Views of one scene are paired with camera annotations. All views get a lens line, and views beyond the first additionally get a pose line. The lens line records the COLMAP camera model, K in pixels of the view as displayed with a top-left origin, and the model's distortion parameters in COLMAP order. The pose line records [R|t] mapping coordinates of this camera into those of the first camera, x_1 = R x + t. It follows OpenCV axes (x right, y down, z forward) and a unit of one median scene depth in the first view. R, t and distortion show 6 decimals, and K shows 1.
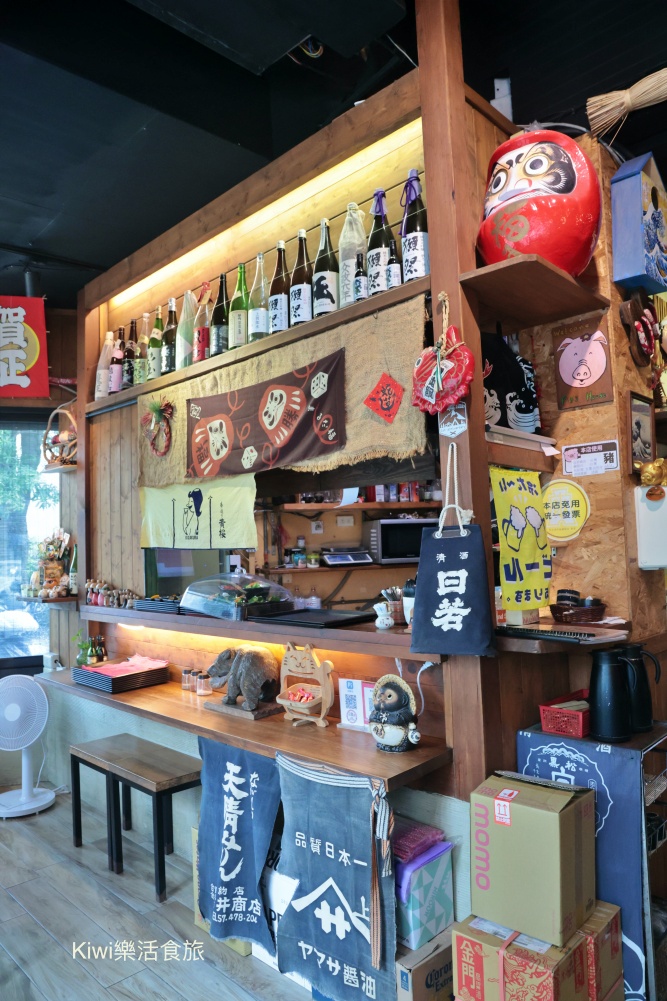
lens RADIAL K [[672.5, 0, 338.1], [0, 672.5, 501.3], [0, 0, 1]] dist [-0.074160, 0.033370]
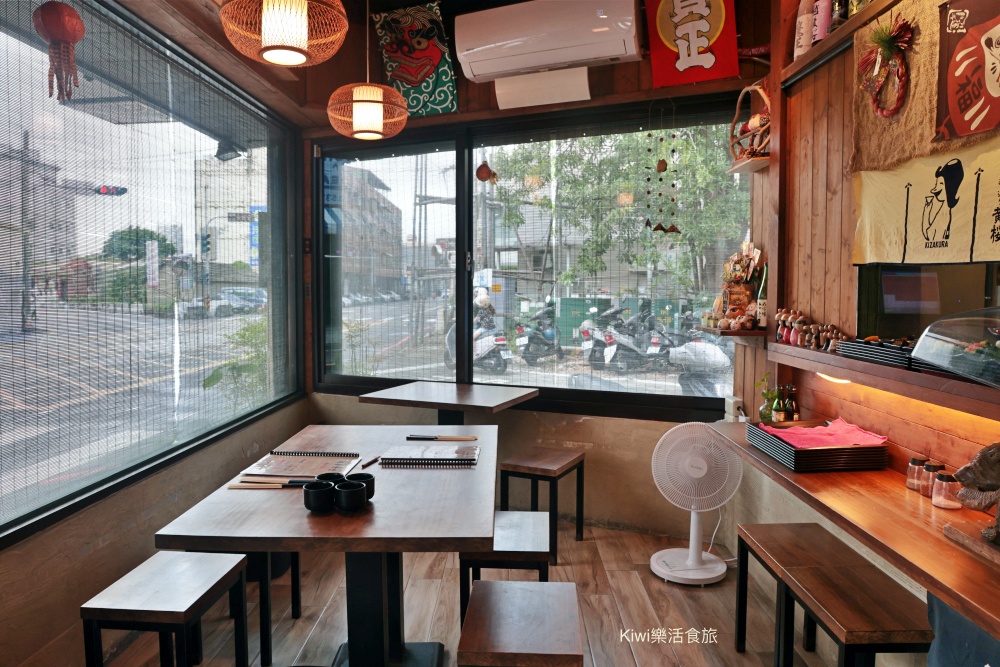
lens RADIAL K [[671.8, 0, 499.1], [0, 671.8, 327.8], [0, 0, 1]] dist [-0.074160, 0.033370]
pose [[0.691789, 0.073774, -0.718321, -0.058785], [0.024283, 0.991828, 0.125250, 0.039461], [0.721691, -0.104090, 0.684344, 0.272912]]
